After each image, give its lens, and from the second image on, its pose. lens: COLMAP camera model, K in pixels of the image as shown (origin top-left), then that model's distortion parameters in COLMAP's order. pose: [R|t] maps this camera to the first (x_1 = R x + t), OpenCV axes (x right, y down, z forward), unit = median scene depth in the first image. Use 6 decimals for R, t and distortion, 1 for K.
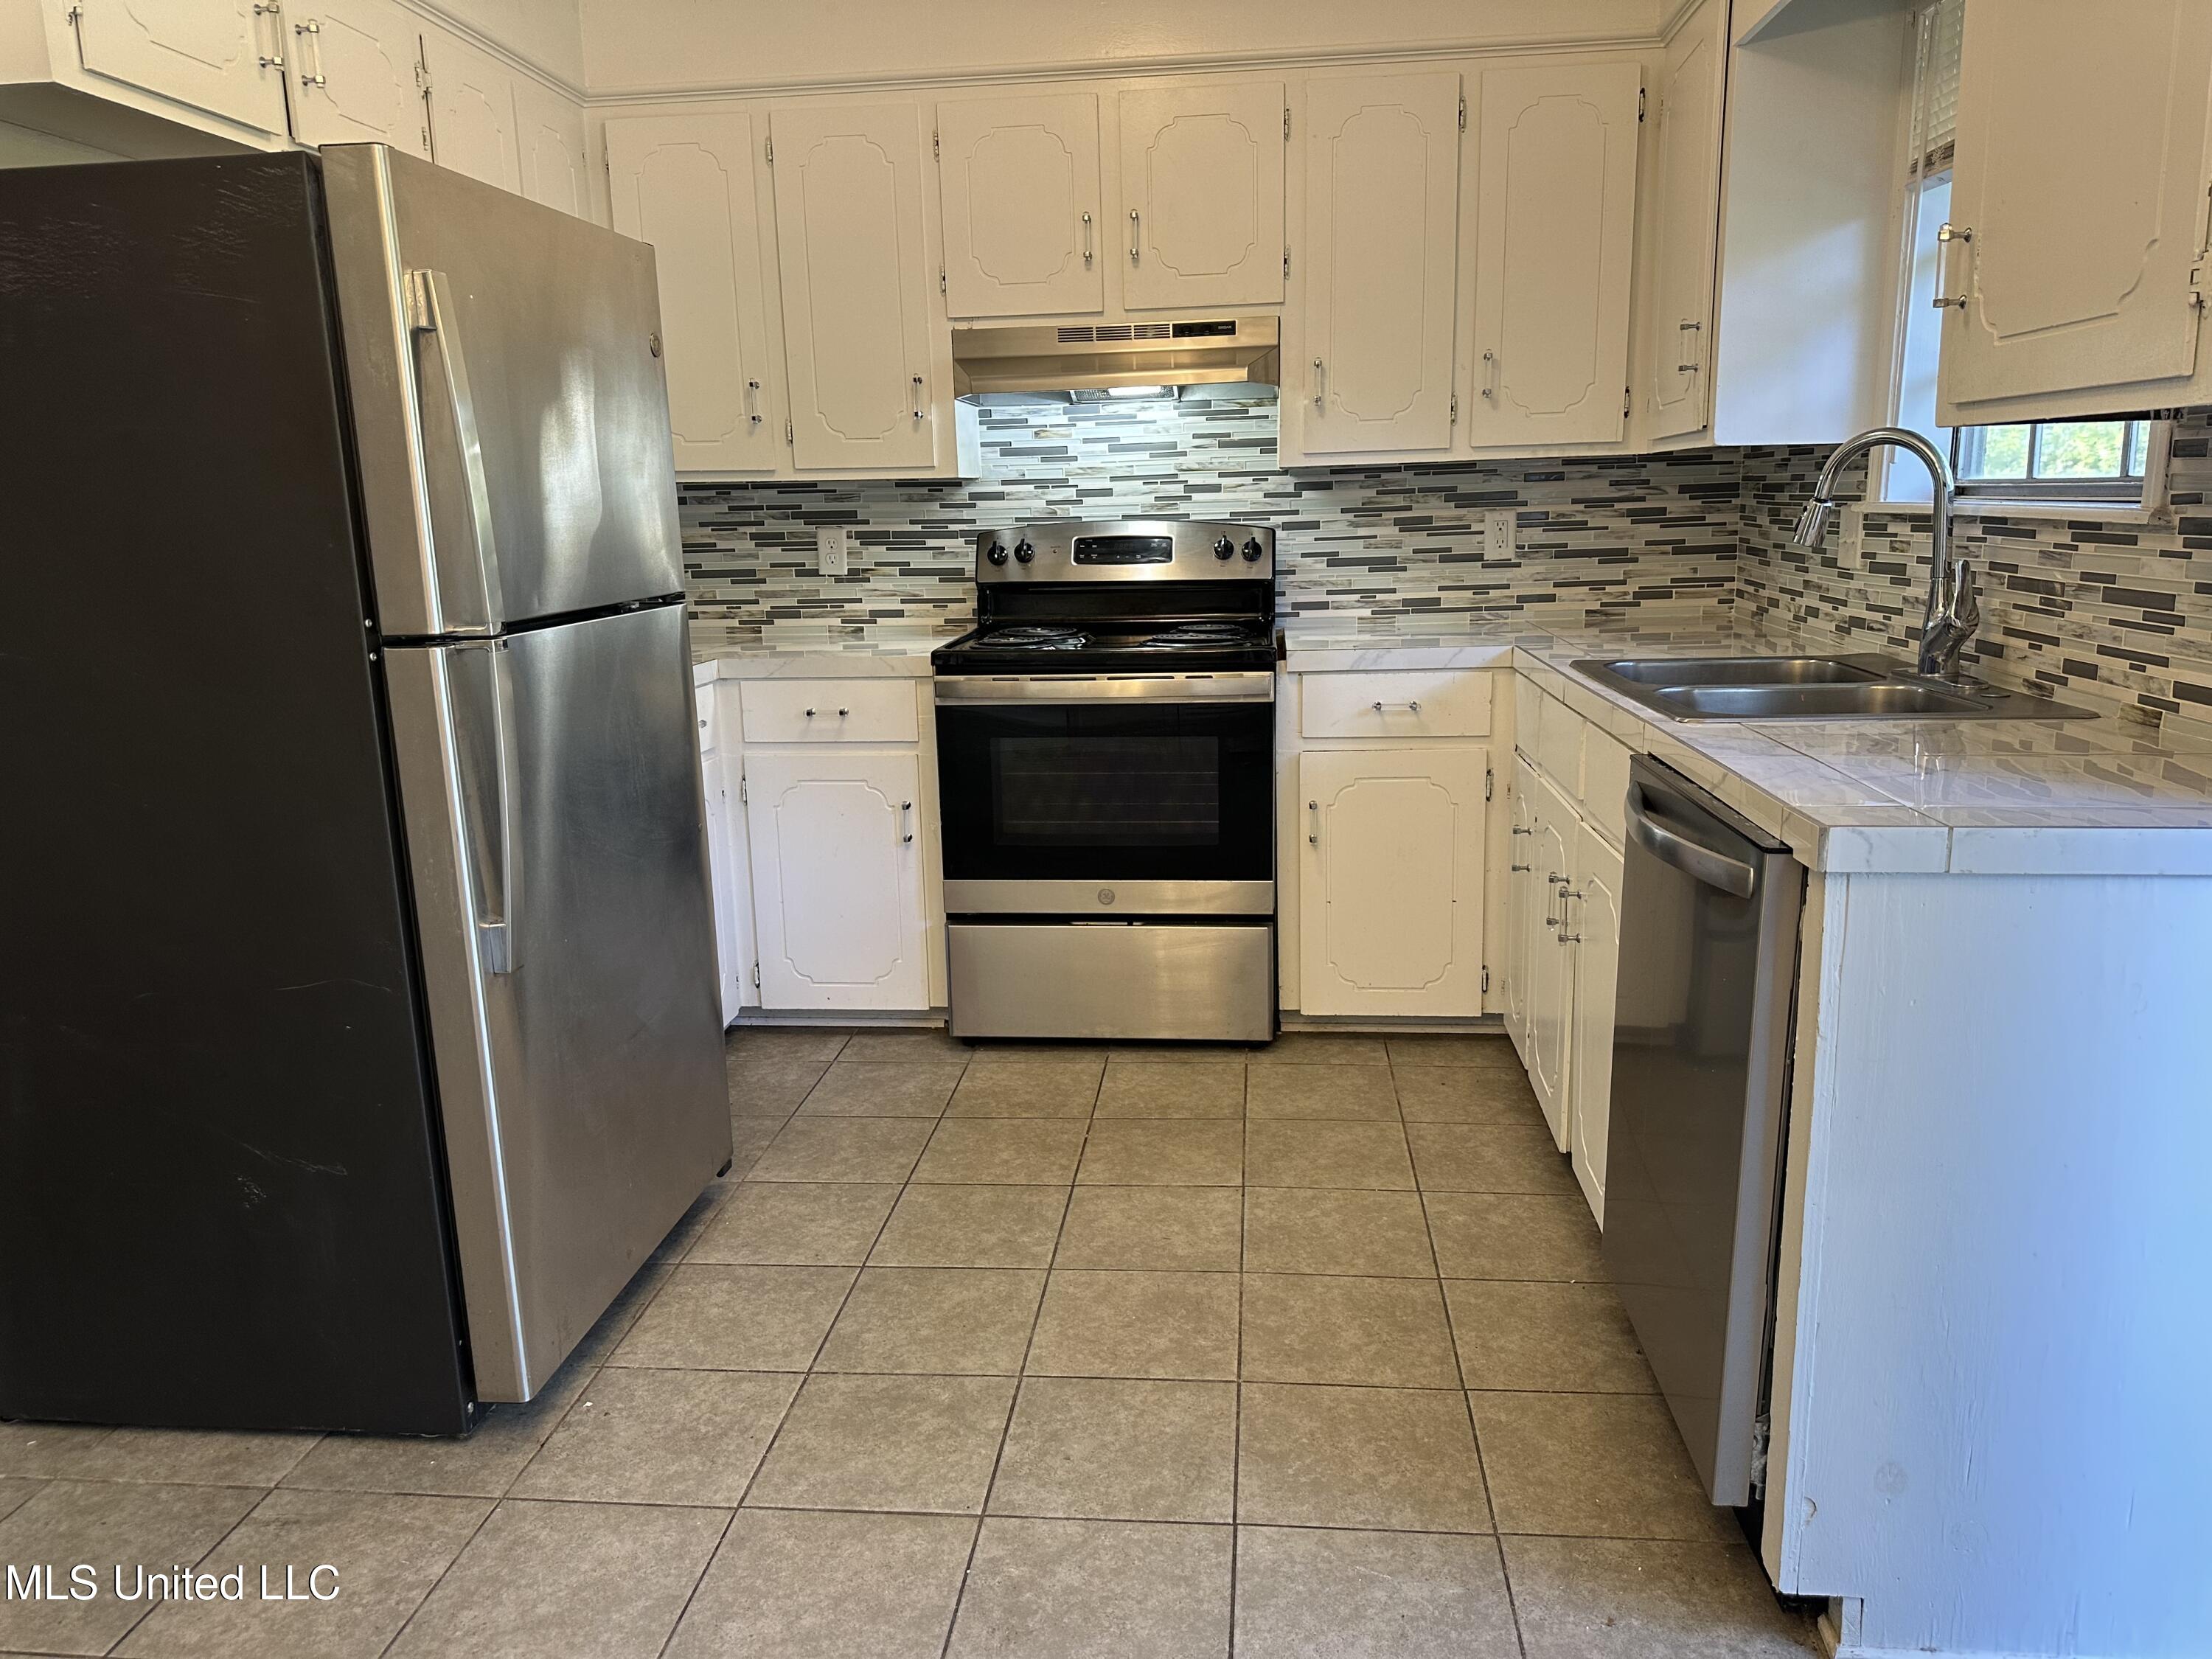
lens RADIAL K [[1528.6, 0, 1106.0], [0, 1528.6, 829.5], [0, 0, 1]] dist [0.208853, -0.331095]
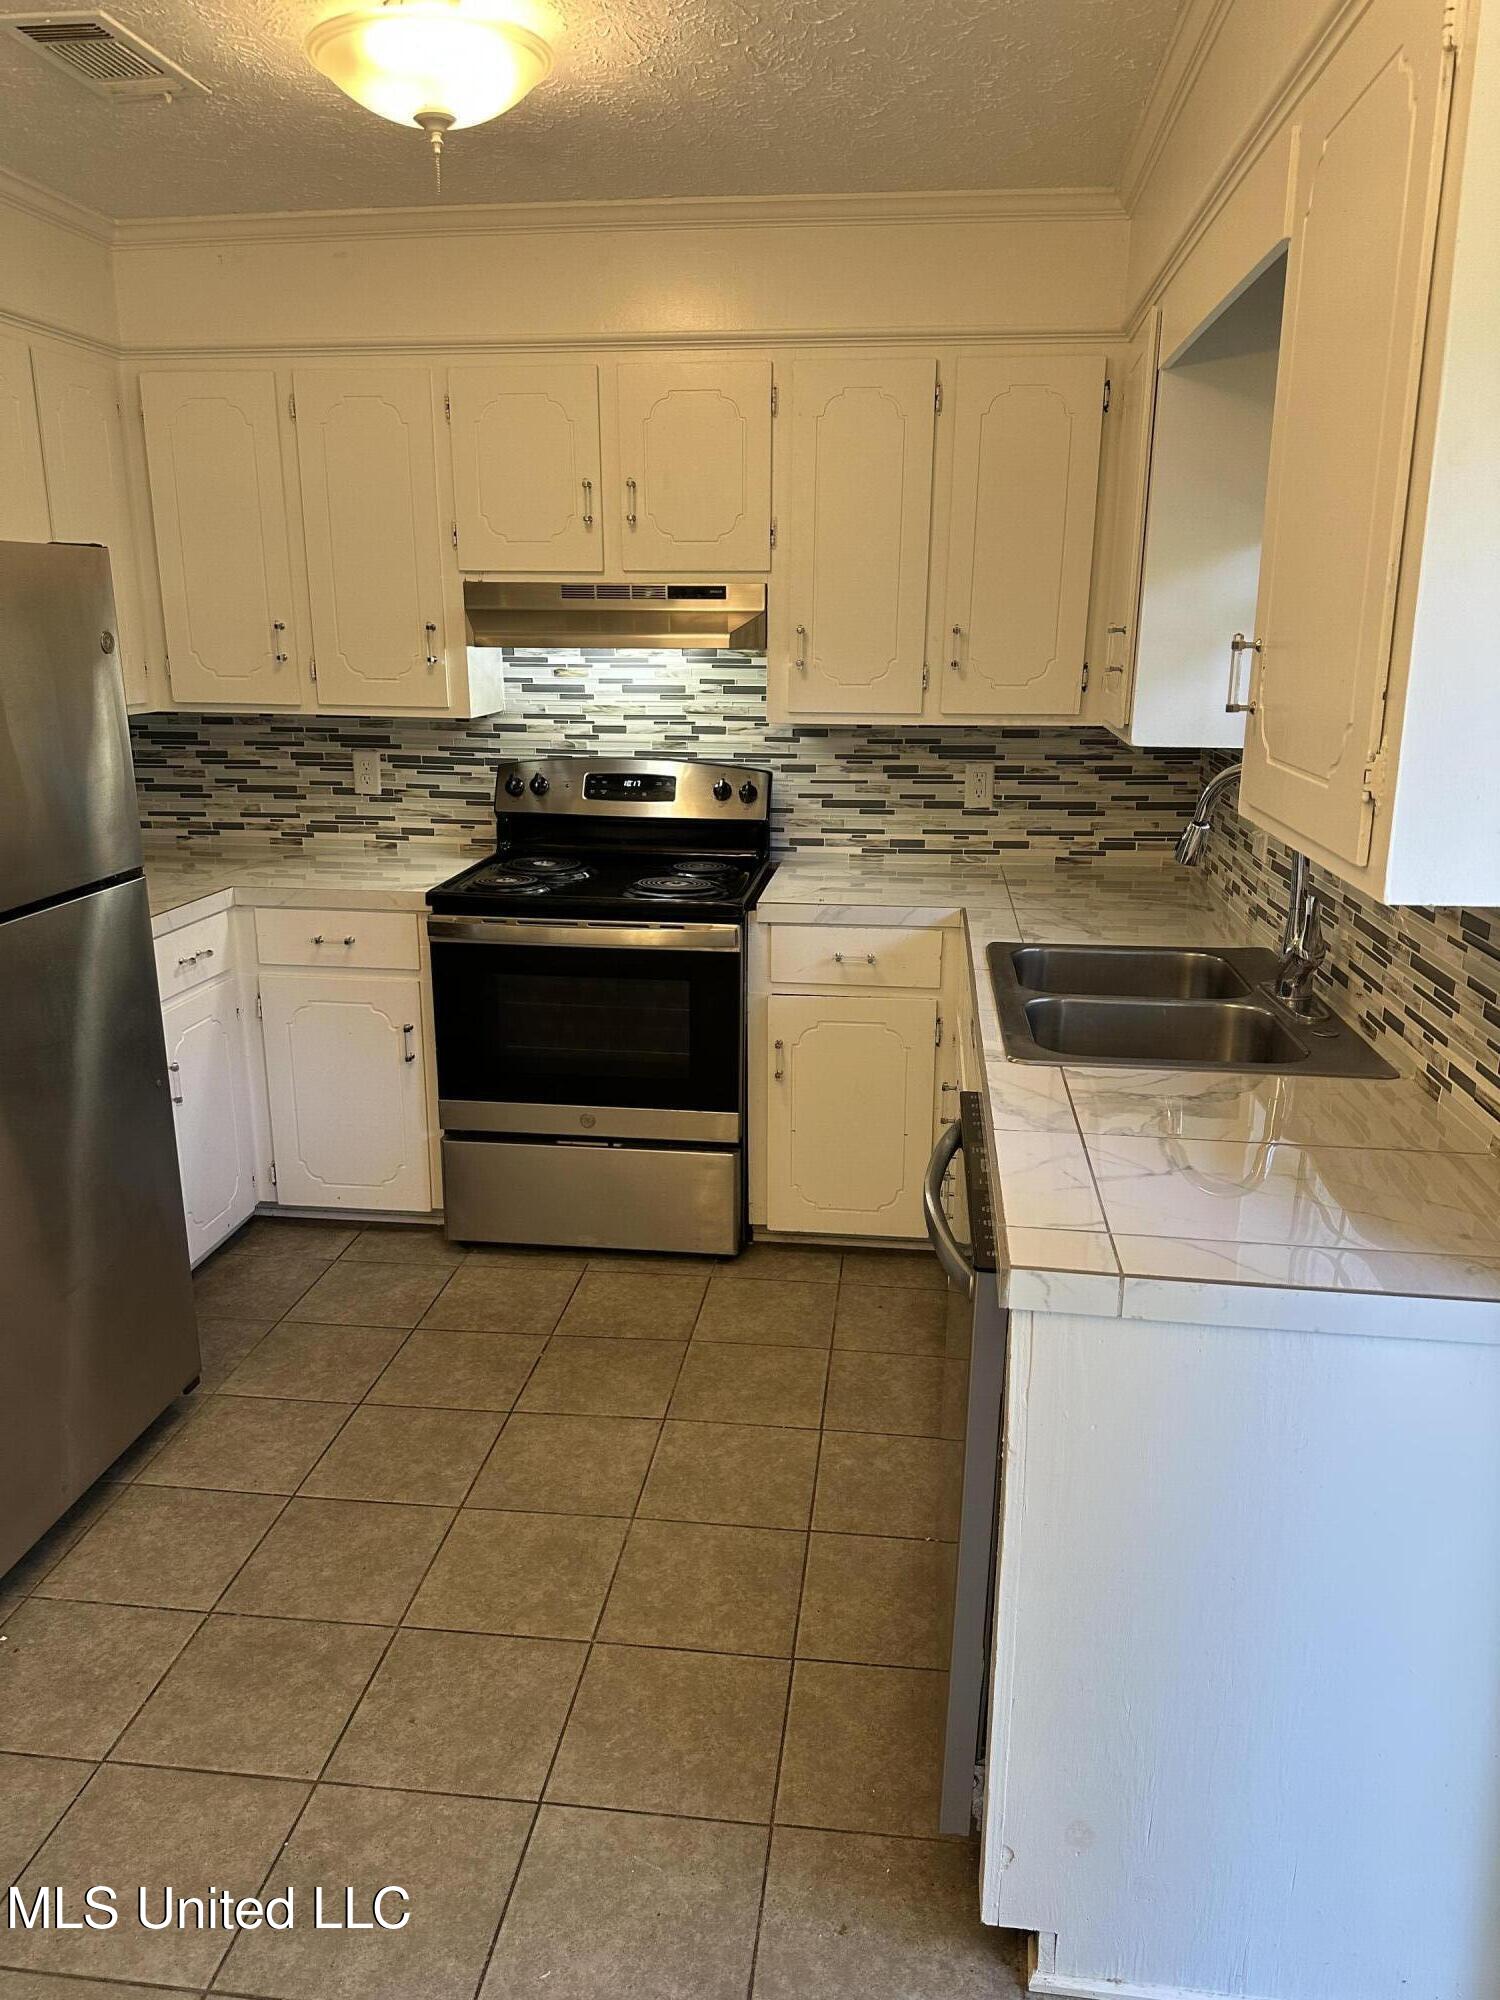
lens RADIAL K [[1391.3, 0, 750.0], [0, 1391.3, 1000.0], [0, 0, 1]] dist [0.207861, -0.288137]
pose [[0.999304, 0.033583, -0.016227, 0.126086], [-0.032577, 0.997742, 0.058725, -0.101560], [0.018162, -0.058156, 0.998142, 0.016373]]
